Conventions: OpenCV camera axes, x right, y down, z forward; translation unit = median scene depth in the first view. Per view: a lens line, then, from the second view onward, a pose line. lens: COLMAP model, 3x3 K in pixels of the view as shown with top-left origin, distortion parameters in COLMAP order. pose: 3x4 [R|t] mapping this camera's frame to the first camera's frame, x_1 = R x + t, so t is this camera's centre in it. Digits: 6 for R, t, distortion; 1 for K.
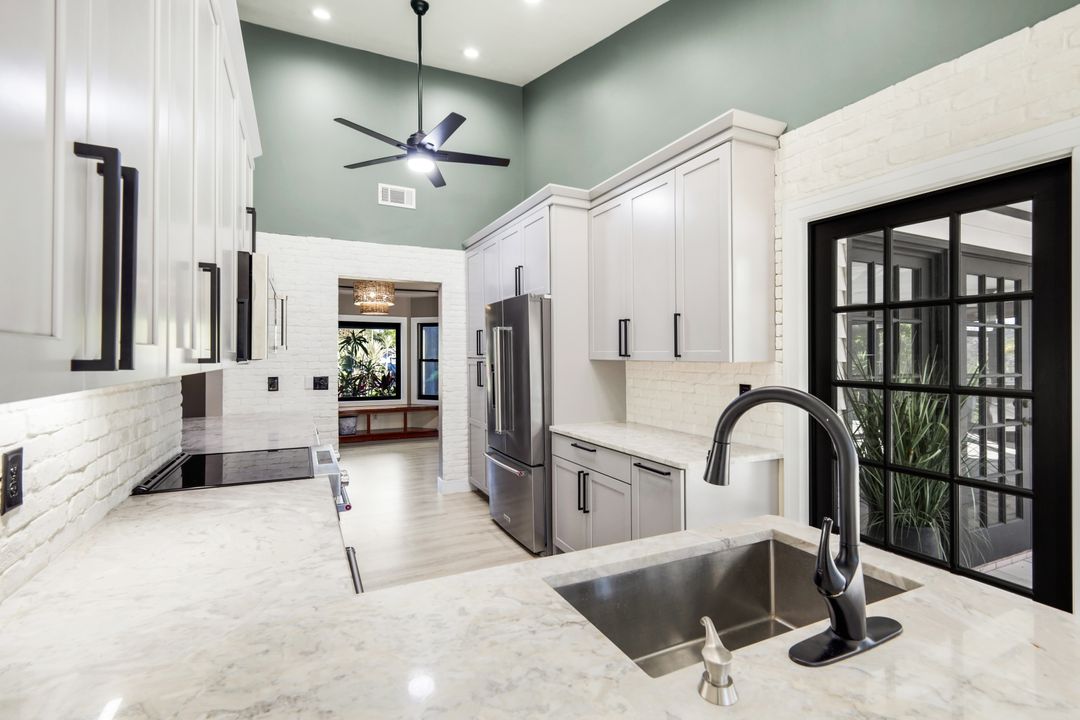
lens RADIAL K [[499.8, 0, 543.4], [0, 499.8, 356.9], [0, 0, 1]] dist [-0.001254, -0.000494]
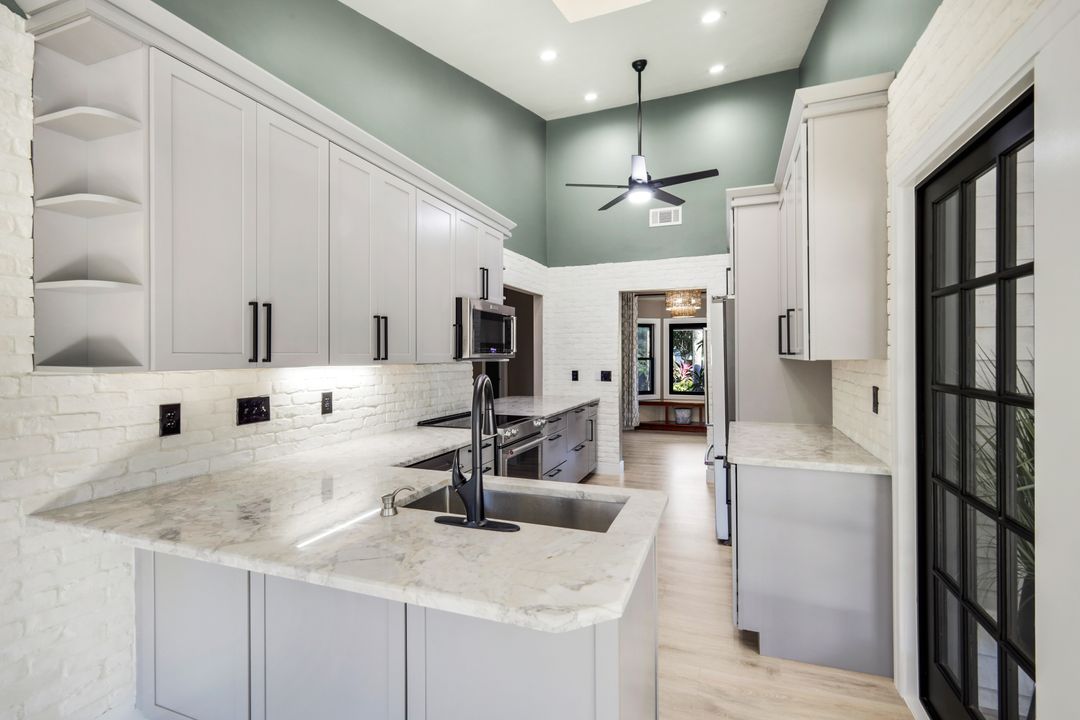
lens RADIAL K [[499.8, 0, 543.8], [0, 499.8, 357.4], [0, 0, 1]] dist [-0.001254, -0.000494]
pose [[0.681061, -0.001643, -0.732225, 0.387889], [0.004443, 0.999988, 0.001889, 0.000915], [0.732214, -0.004540, 0.681060, 0.005897]]
